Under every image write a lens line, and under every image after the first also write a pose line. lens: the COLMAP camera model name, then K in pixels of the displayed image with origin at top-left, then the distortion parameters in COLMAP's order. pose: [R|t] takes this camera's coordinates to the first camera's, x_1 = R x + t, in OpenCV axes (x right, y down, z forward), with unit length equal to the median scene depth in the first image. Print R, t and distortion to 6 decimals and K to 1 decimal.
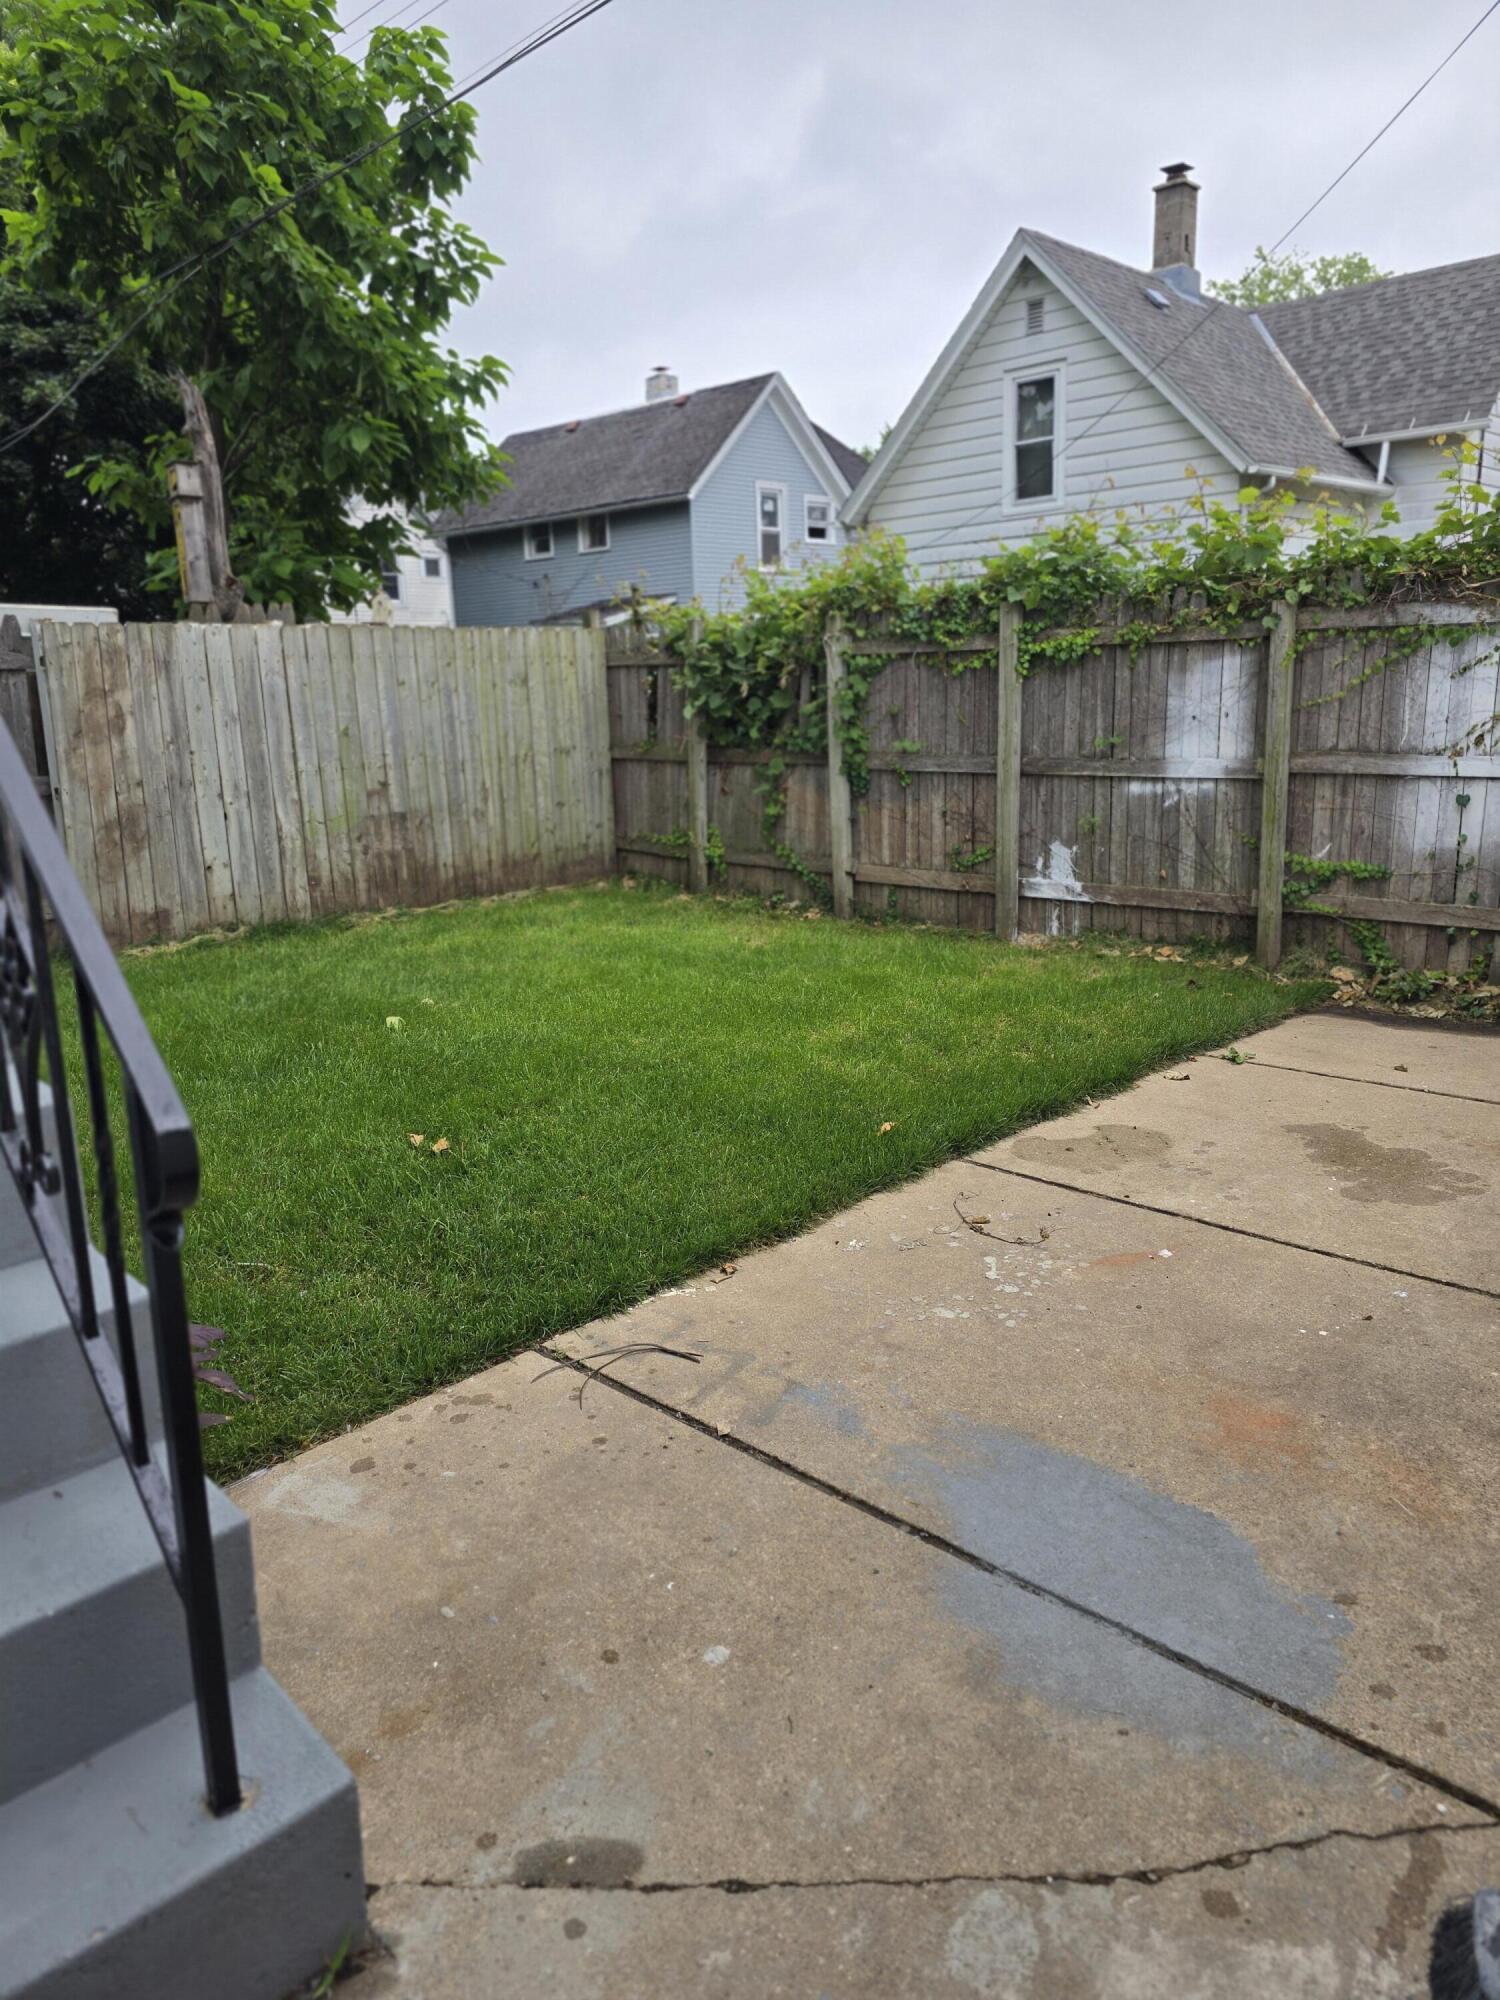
lens RADIAL K [[1363.2, 0, 750.2], [0, 1363.2, 994.2], [0, 0, 1]] dist [0.005232, -0.004110]
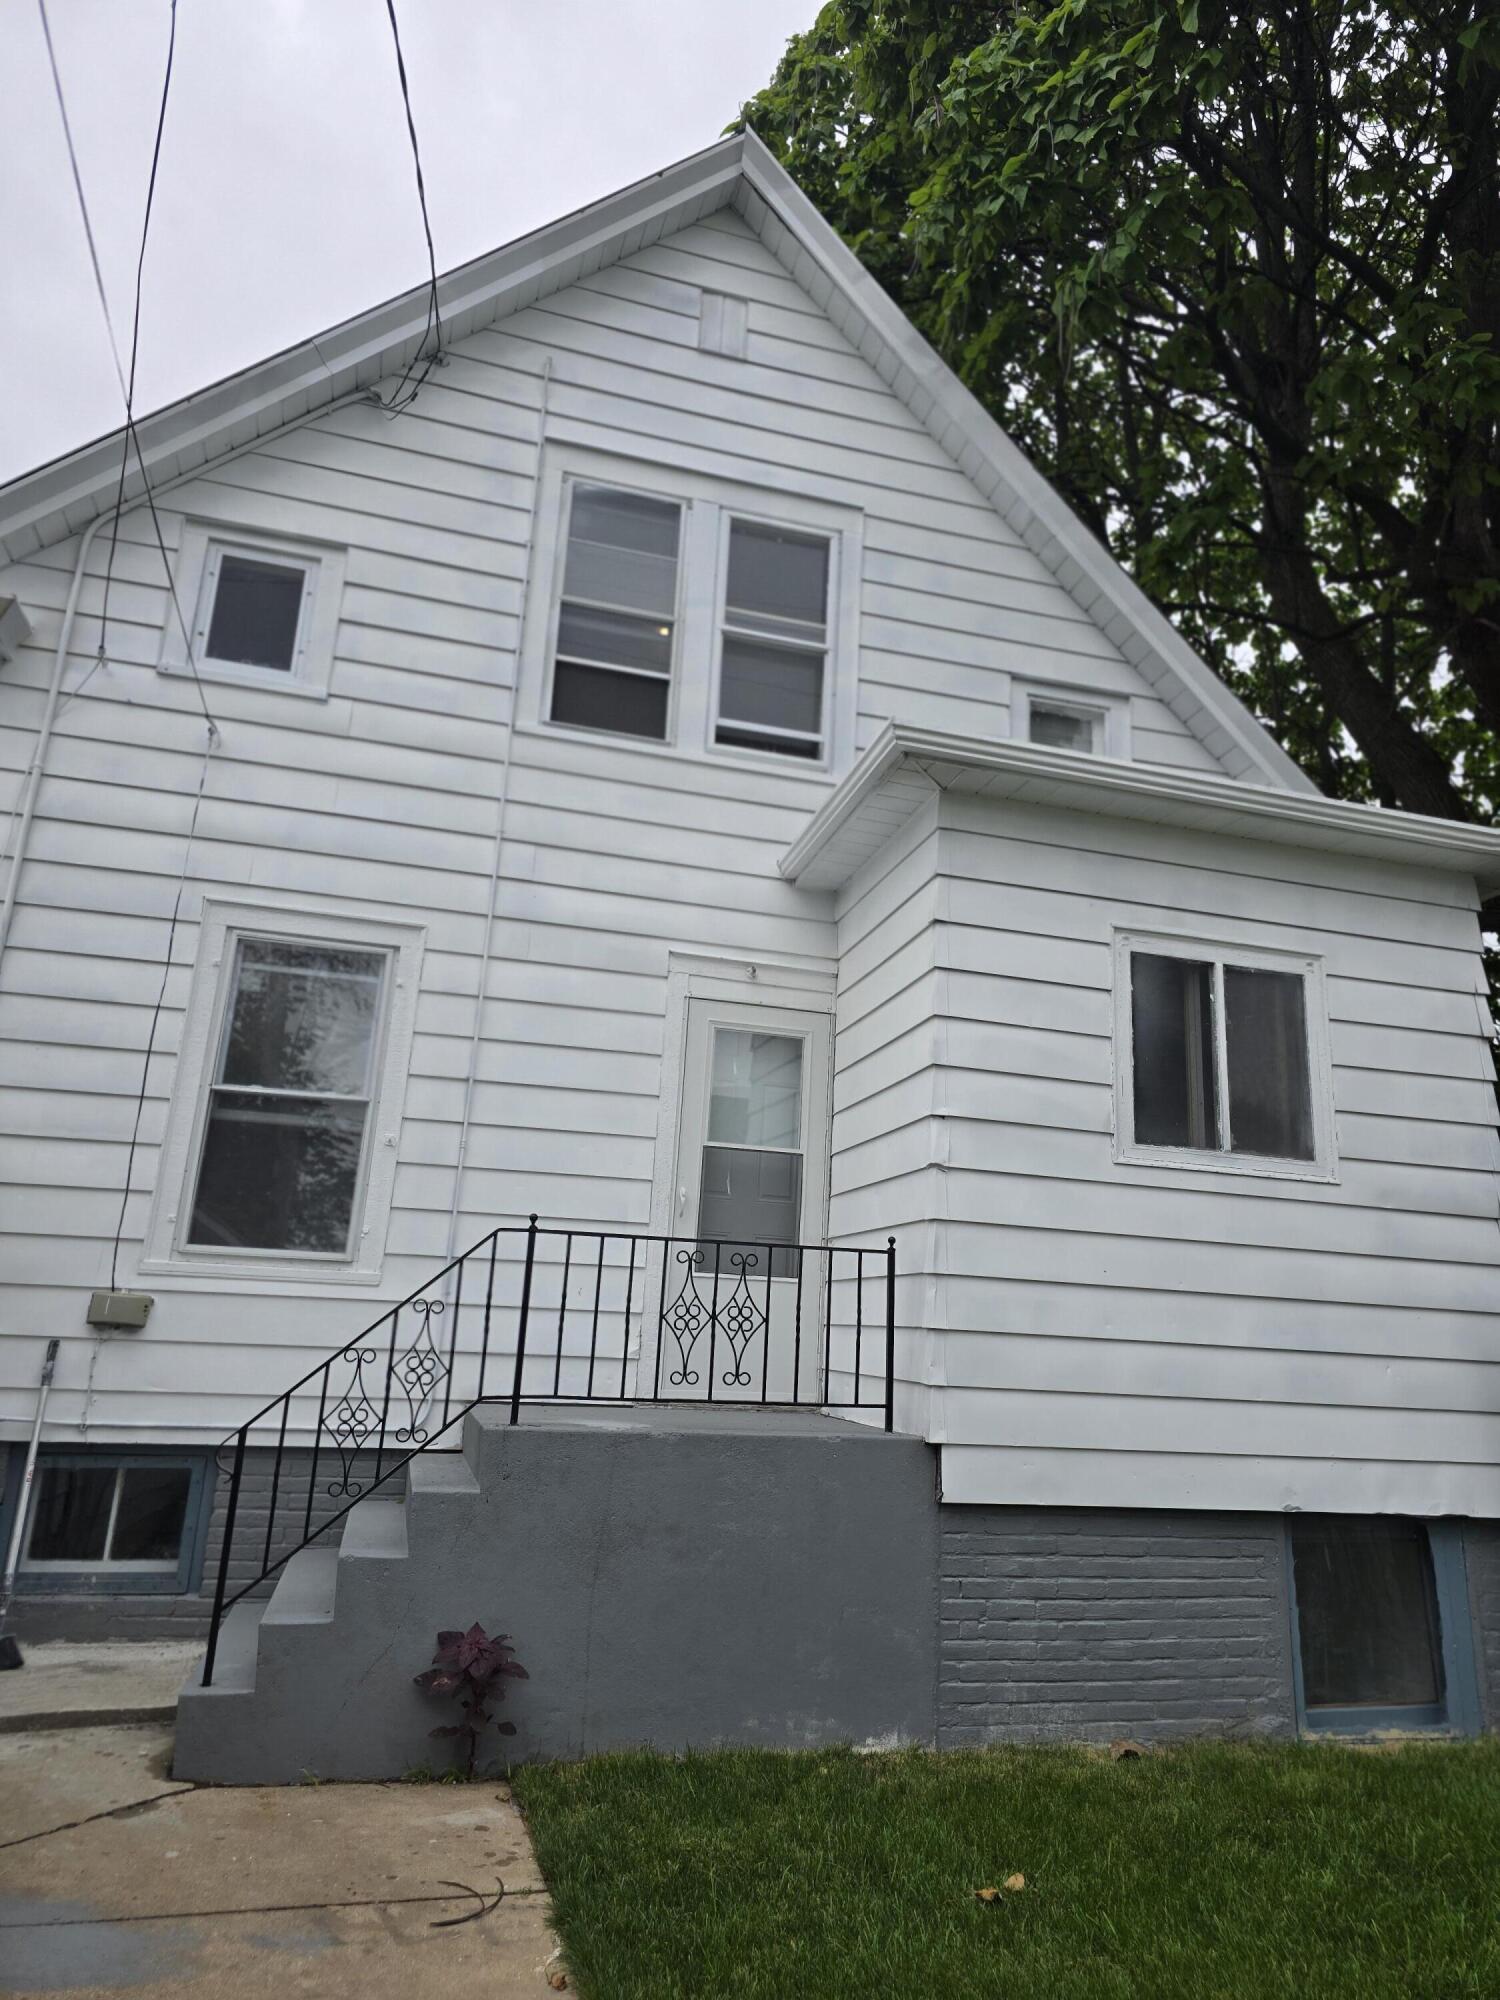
lens RADIAL K [[1363.2, 0, 750.2], [0, 1363.2, 994.2], [0, 0, 1]] dist [0.005232, -0.004110]
pose [[-0.490011, -0.199428, -0.848597, 0.361800], [-0.227717, 0.968961, -0.096223, -0.168666], [0.841448, 0.146090, -0.520215, 0.633904]]
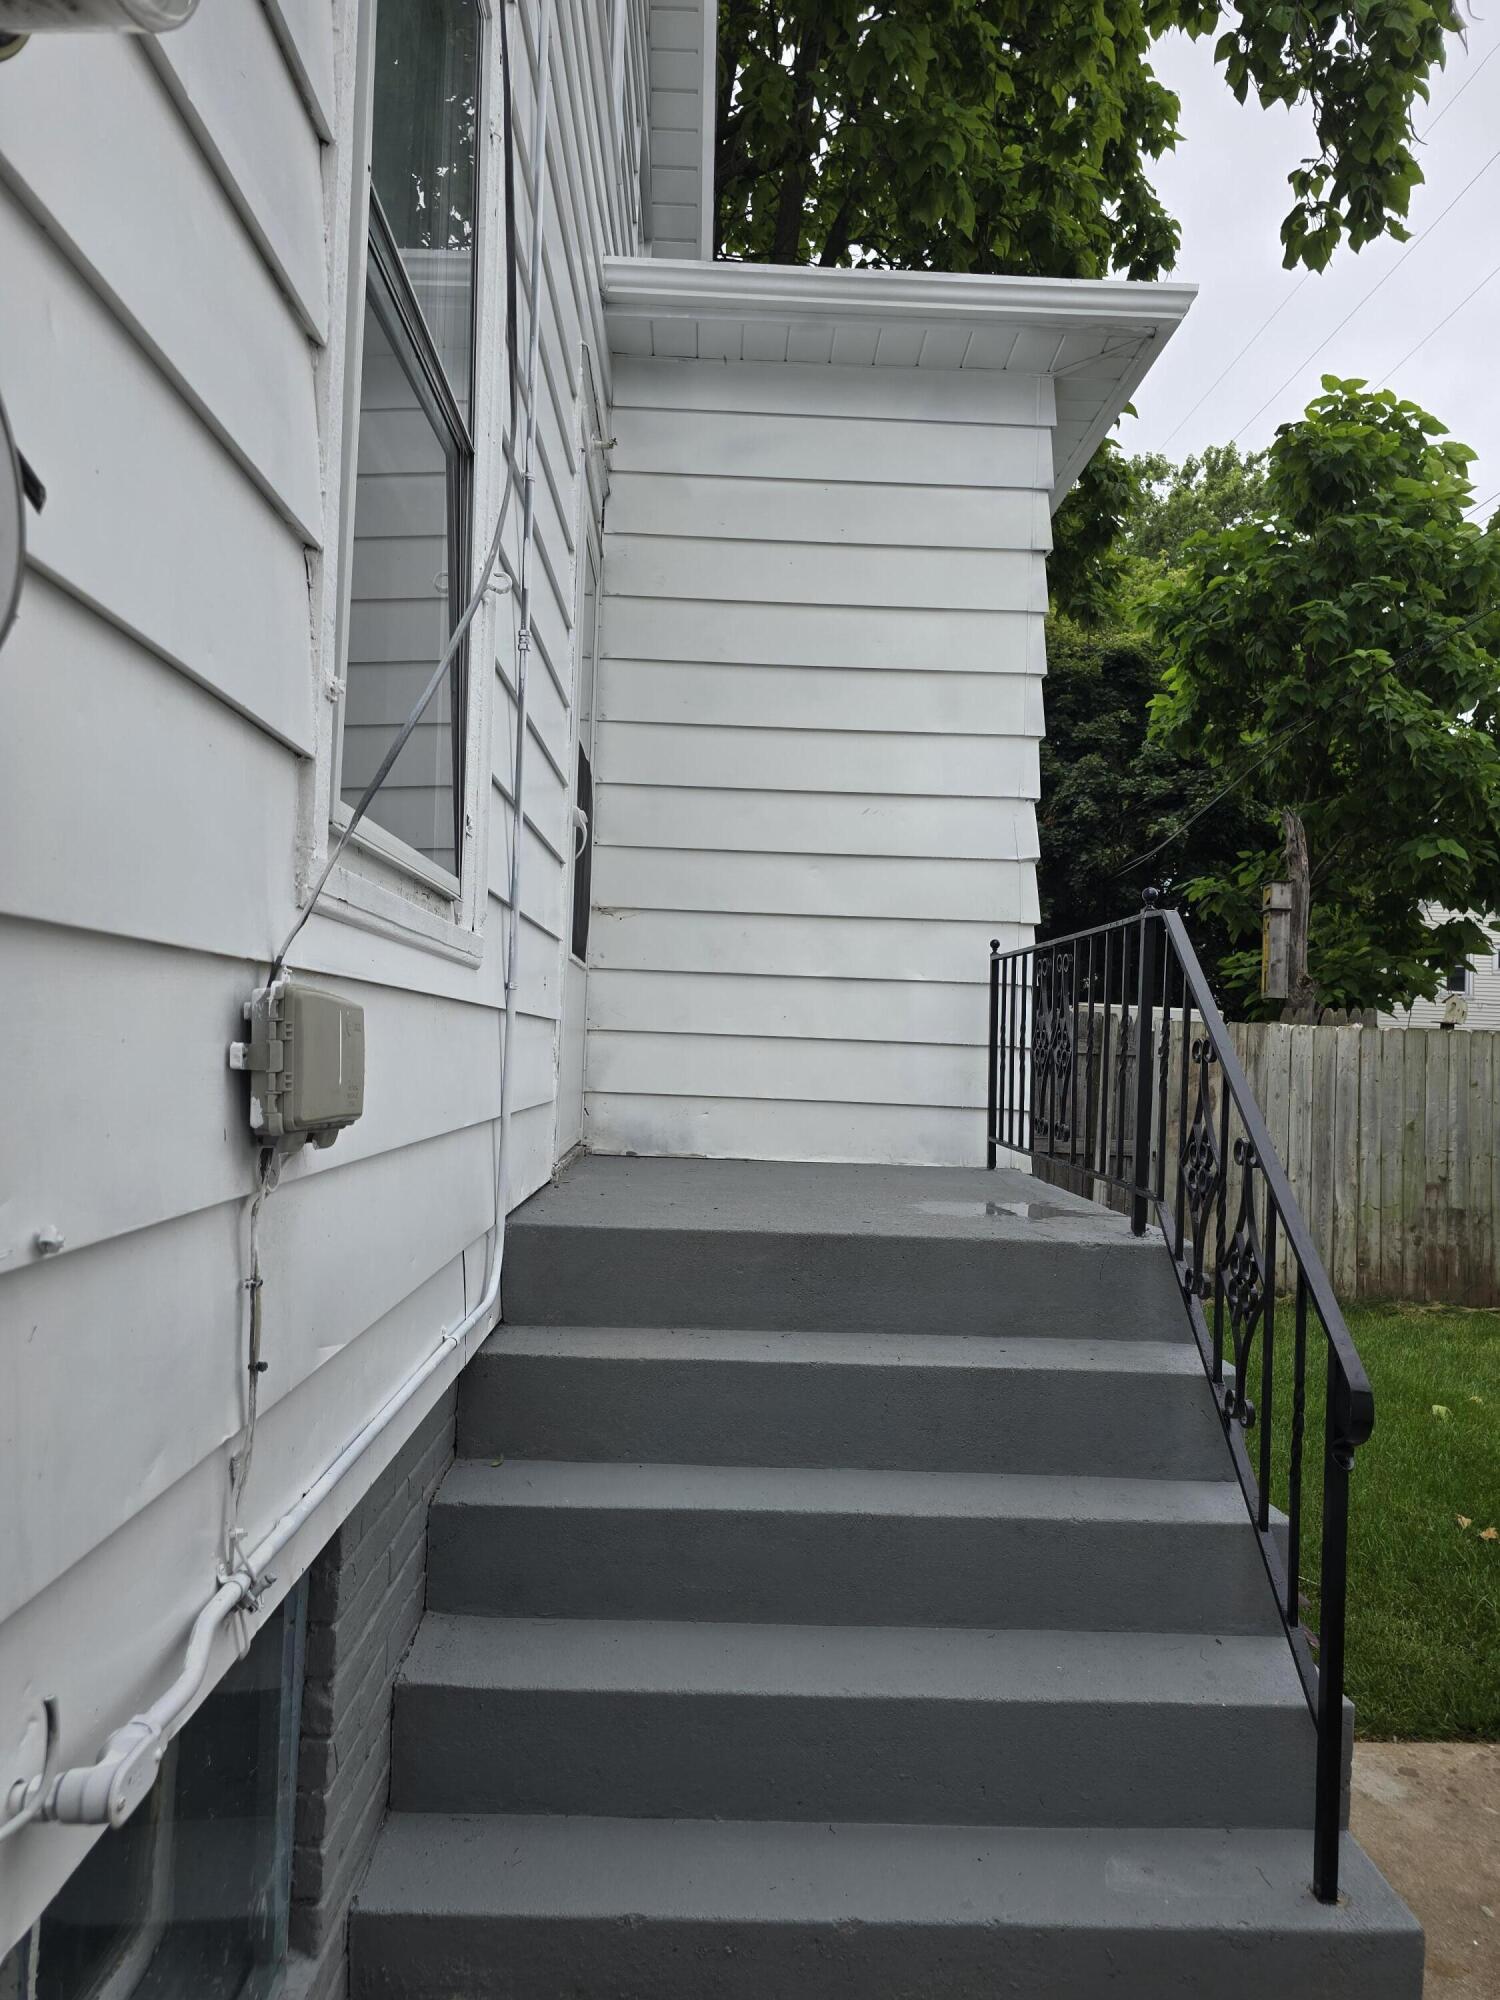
lens RADIAL K [[1363.2, 0, 750.2], [0, 1363.2, 994.2], [0, 0, 1]] dist [0.005232, -0.004110]
pose [[0.751119, 0.025300, -0.659682, 0.012773], [-0.202321, 0.960003, -0.193546, 0.016880], [0.628400, 0.278844, 0.726195, -0.114220]]
